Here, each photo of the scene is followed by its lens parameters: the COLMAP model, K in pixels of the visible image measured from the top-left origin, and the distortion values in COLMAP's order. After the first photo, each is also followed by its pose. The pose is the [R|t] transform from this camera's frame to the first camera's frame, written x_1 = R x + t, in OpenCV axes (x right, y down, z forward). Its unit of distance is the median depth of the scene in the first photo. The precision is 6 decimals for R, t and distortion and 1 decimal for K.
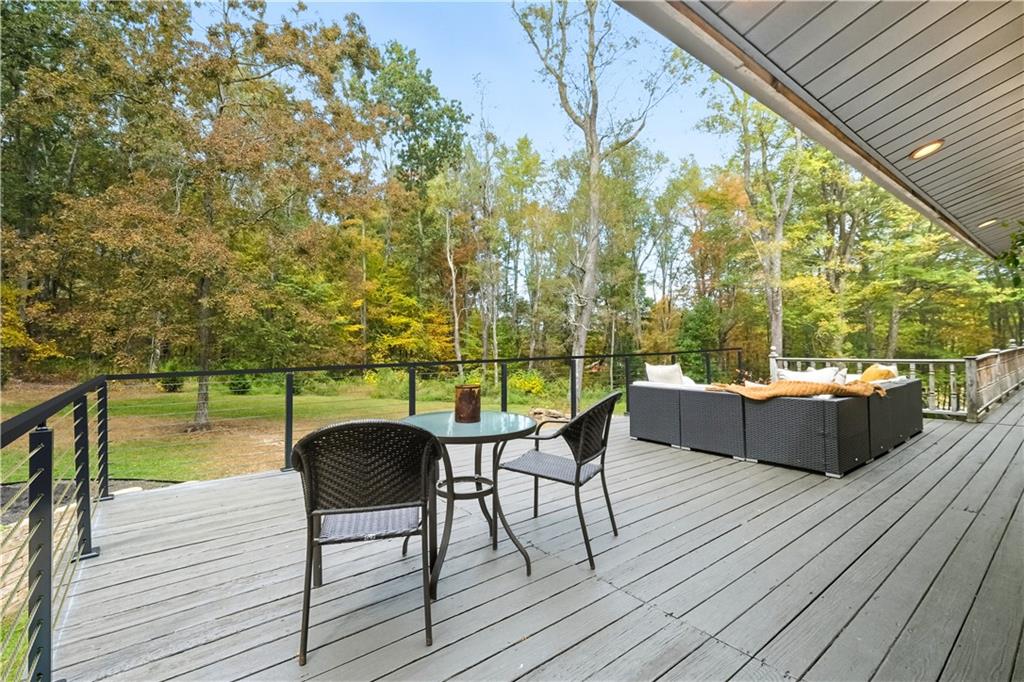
lens RADIAL K [[466.3, 0, 510.0], [0, 466.3, 338.3], [0, 0, 1]] dist [0.012506, -0.000341]
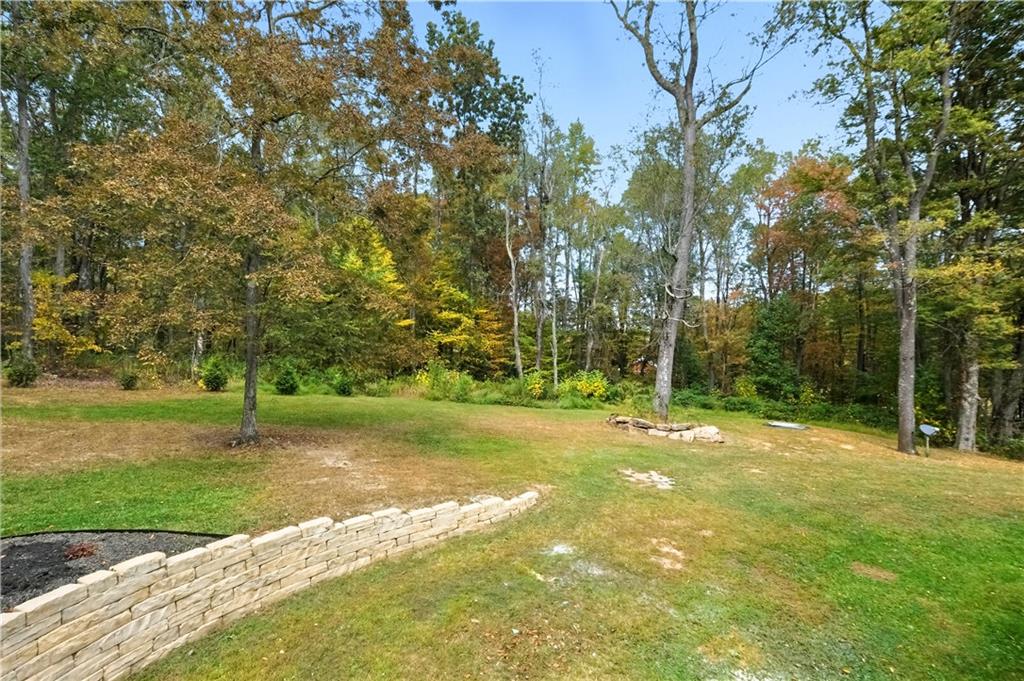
lens RADIAL K [[466.3, 0, 518.4], [0, 466.3, 336.3], [0, 0, 1]] dist [0.012506, -0.000341]
pose [[0.998420, 0.009892, -0.055318, -0.081377], [-0.010001, 0.999949, -0.001695, 0.004272], [0.055298, 0.002245, 0.998467, 0.121015]]
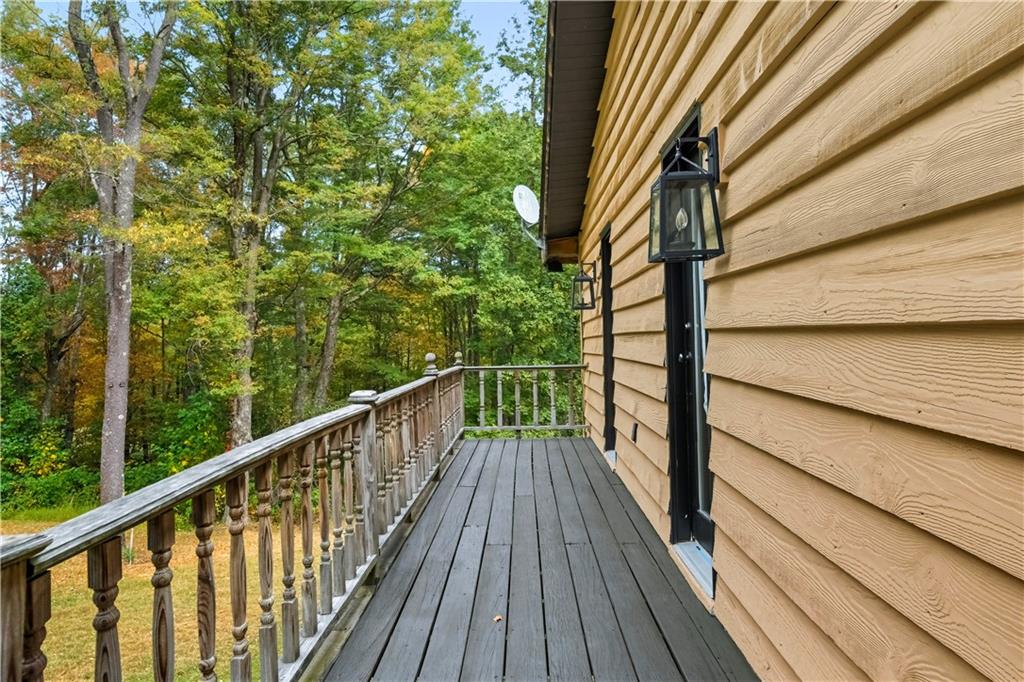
lens RADIAL K [[466.3, 0, 511.8], [0, 466.3, 343.5], [0, 0, 1]] dist [0.012506, -0.000341]
pose [[0.632333, 0.004554, 0.774683, 0.442945], [0.002467, 0.999966, -0.007892, -0.001656], [-0.774692, 0.006901, 0.632301, 0.384888]]
